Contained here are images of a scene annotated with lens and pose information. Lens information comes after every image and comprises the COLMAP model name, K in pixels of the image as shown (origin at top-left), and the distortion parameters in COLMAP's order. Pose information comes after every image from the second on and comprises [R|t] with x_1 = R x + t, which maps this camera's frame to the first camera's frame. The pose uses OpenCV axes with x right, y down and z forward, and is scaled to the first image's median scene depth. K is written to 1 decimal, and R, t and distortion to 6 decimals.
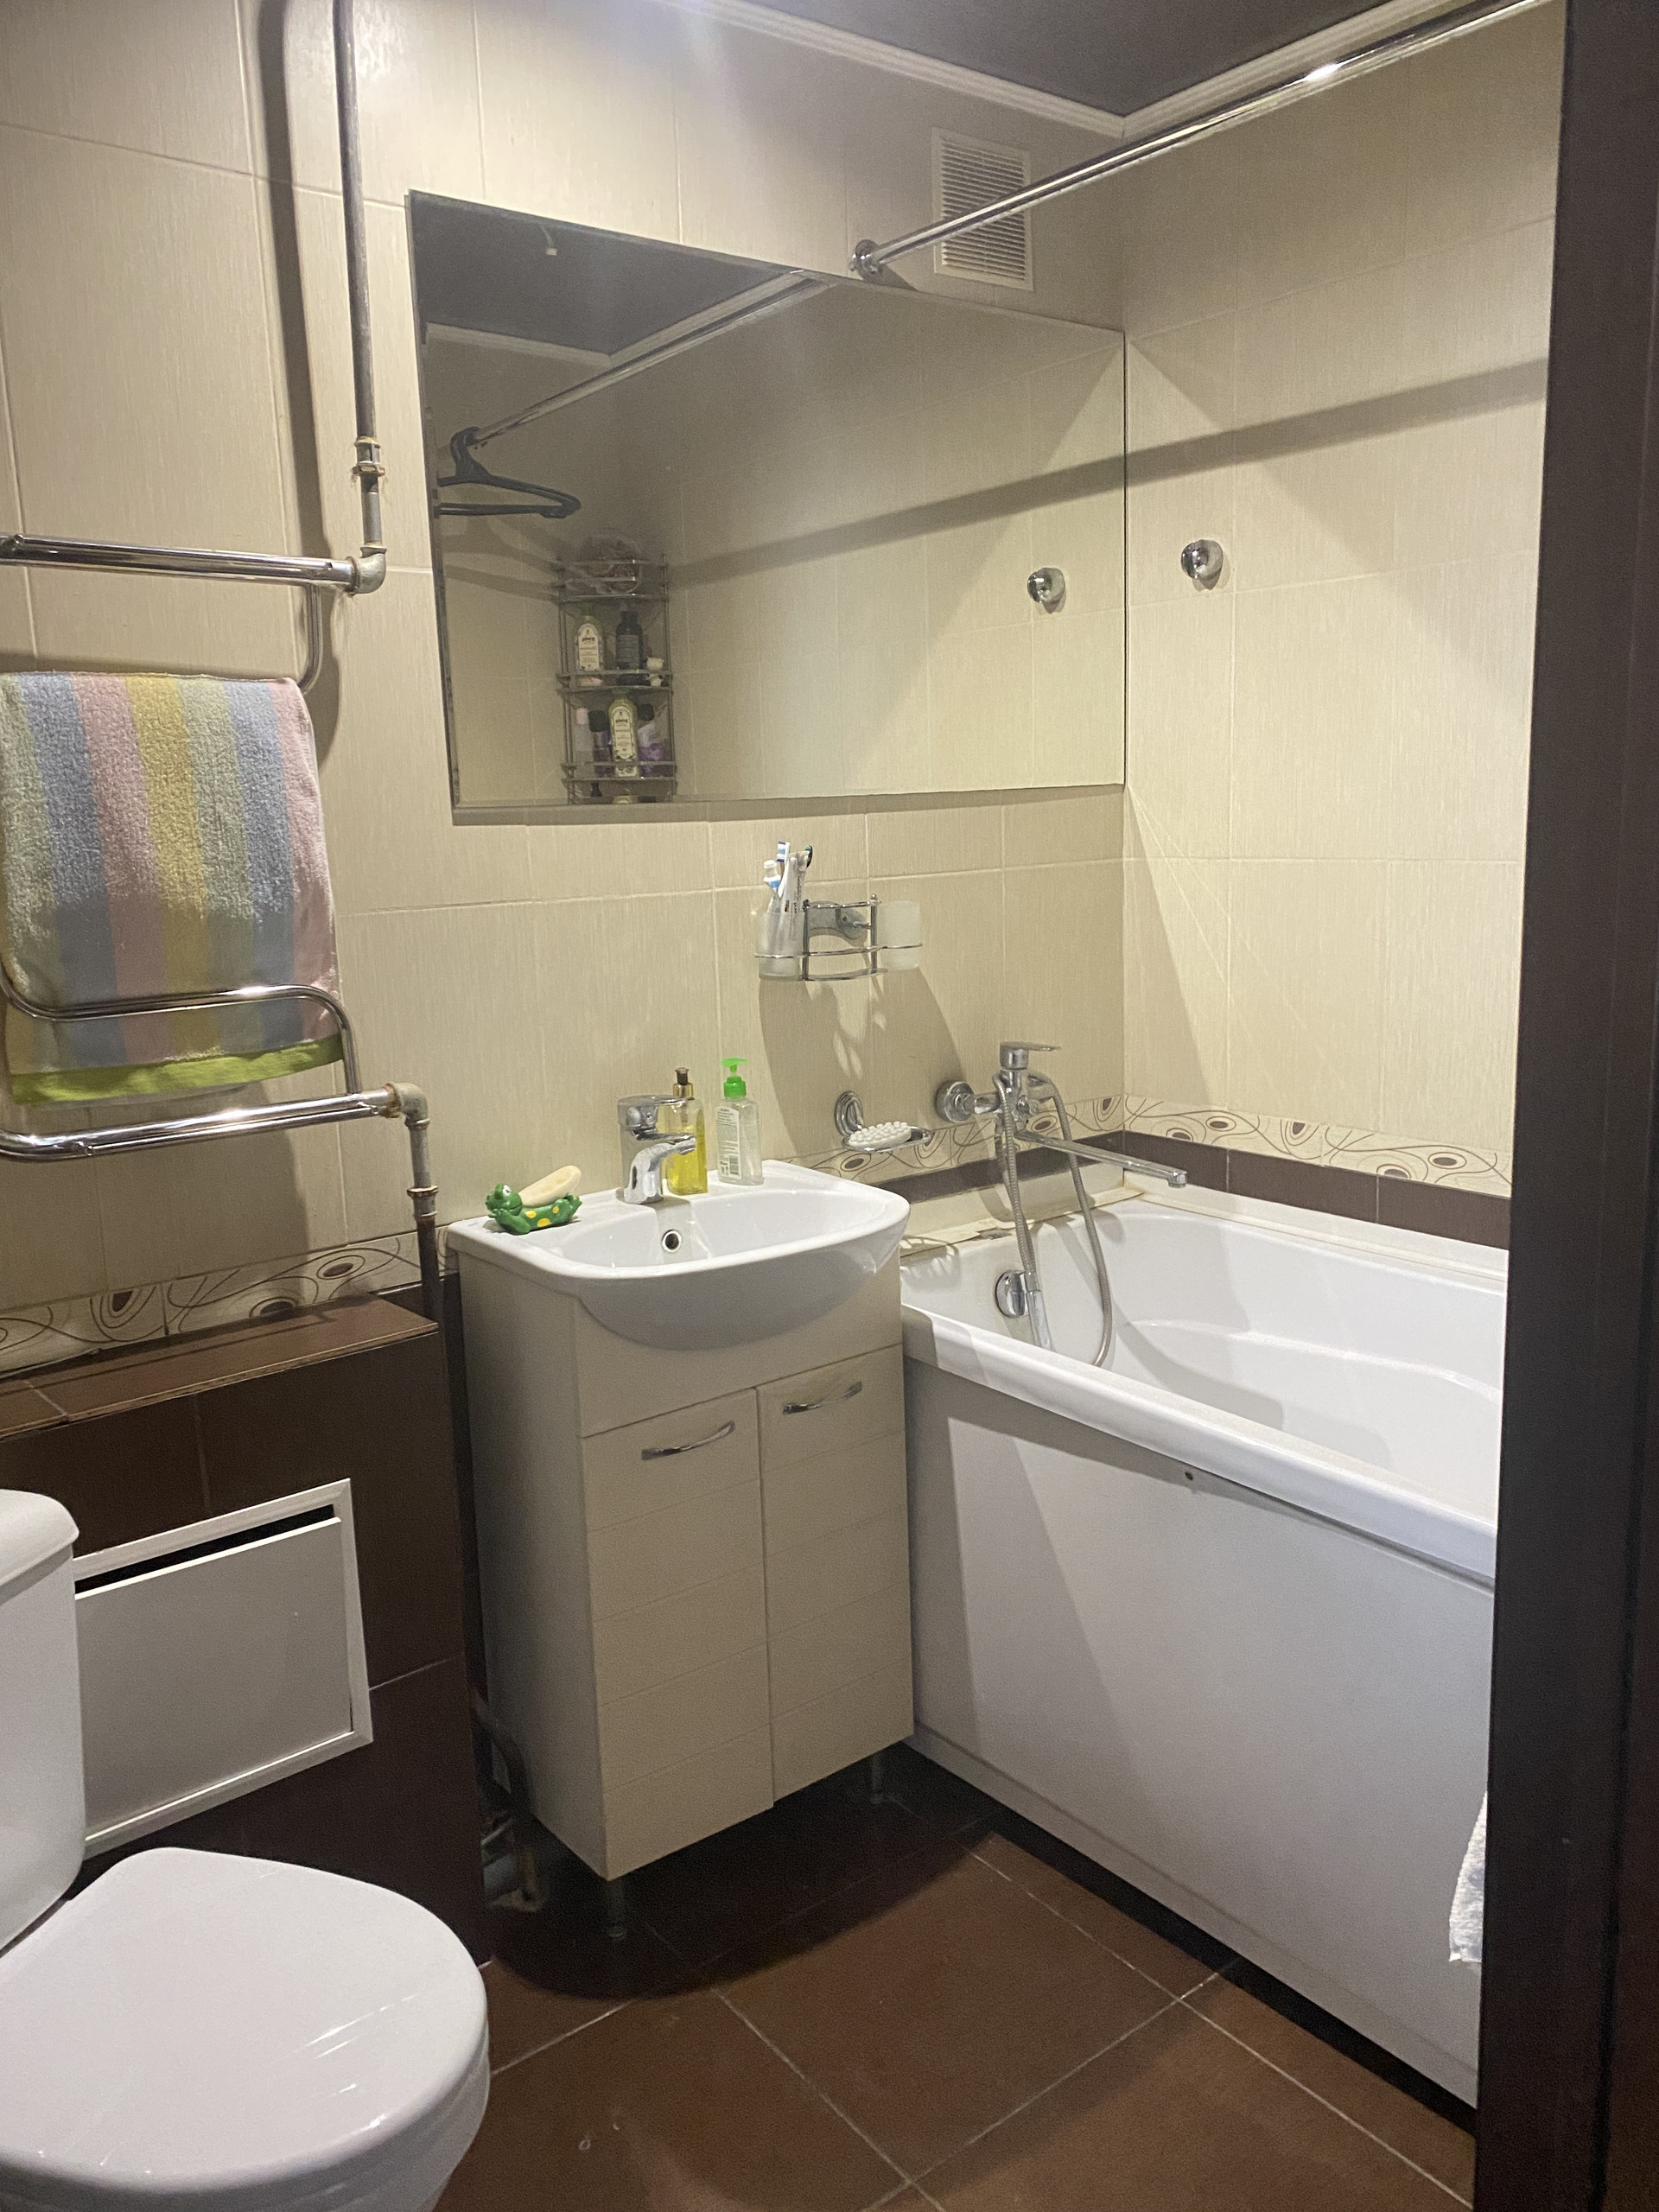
lens RADIAL K [[1657.9, 0, 872.3], [0, 1657.9, 1051.0], [0, 0, 1]] dist [0.049841, -0.090194]
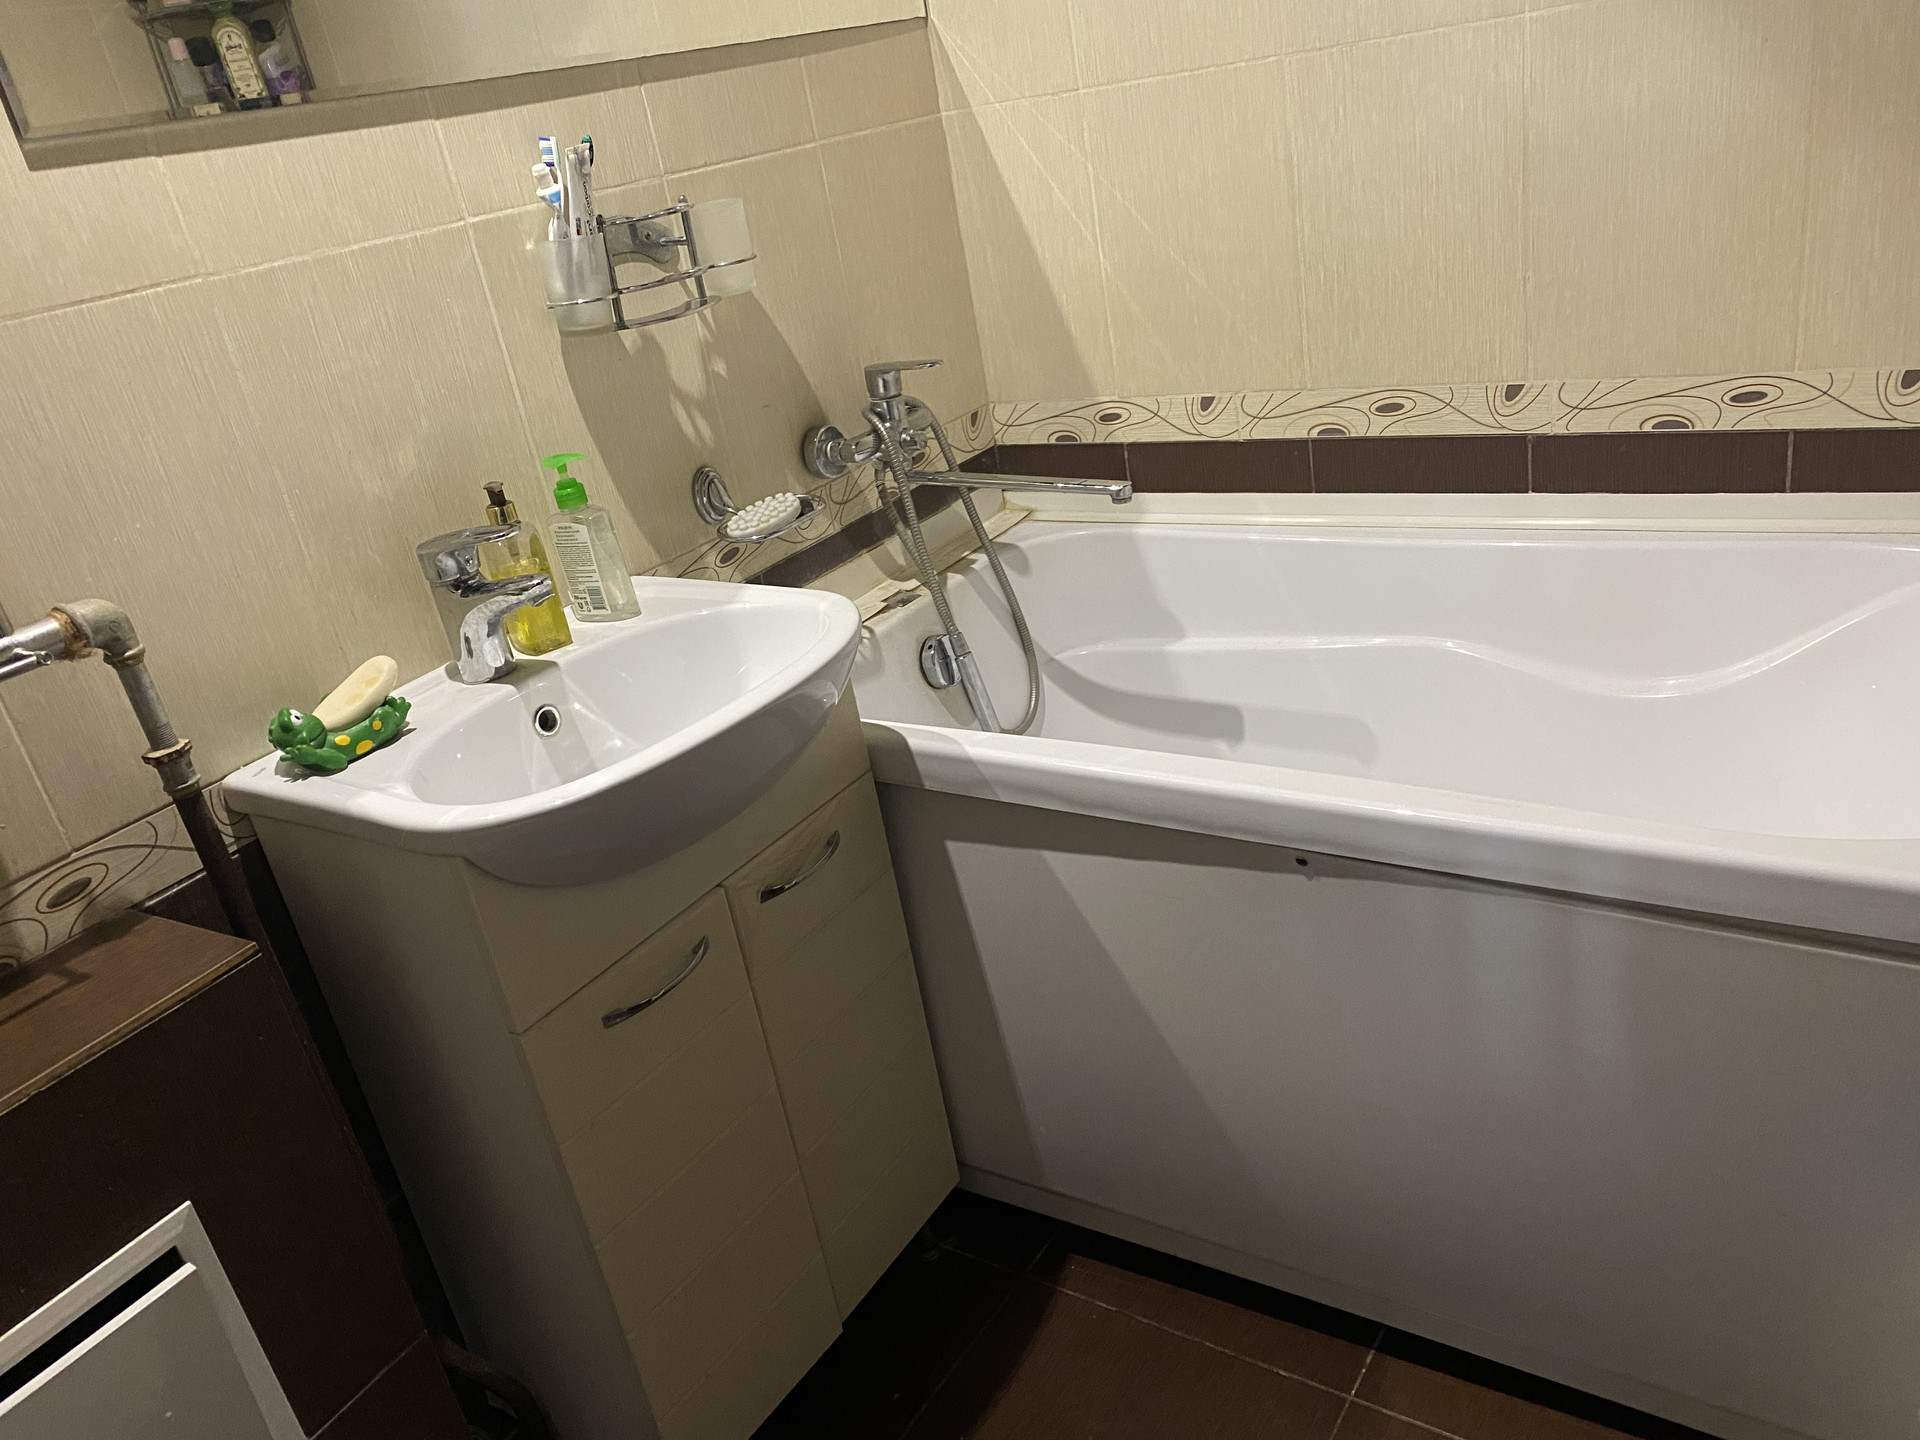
lens RADIAL K [[1453.8, 0, 962.2], [0, 1453.8, 708.3], [0, 0, 1]] dist [0.004132, -0.011983]
pose [[0.945251, -0.239028, 0.222187, -0.087177], [0.183041, 0.951978, 0.245425, -0.014180], [-0.270180, -0.191319, 0.943610, 0.339276]]
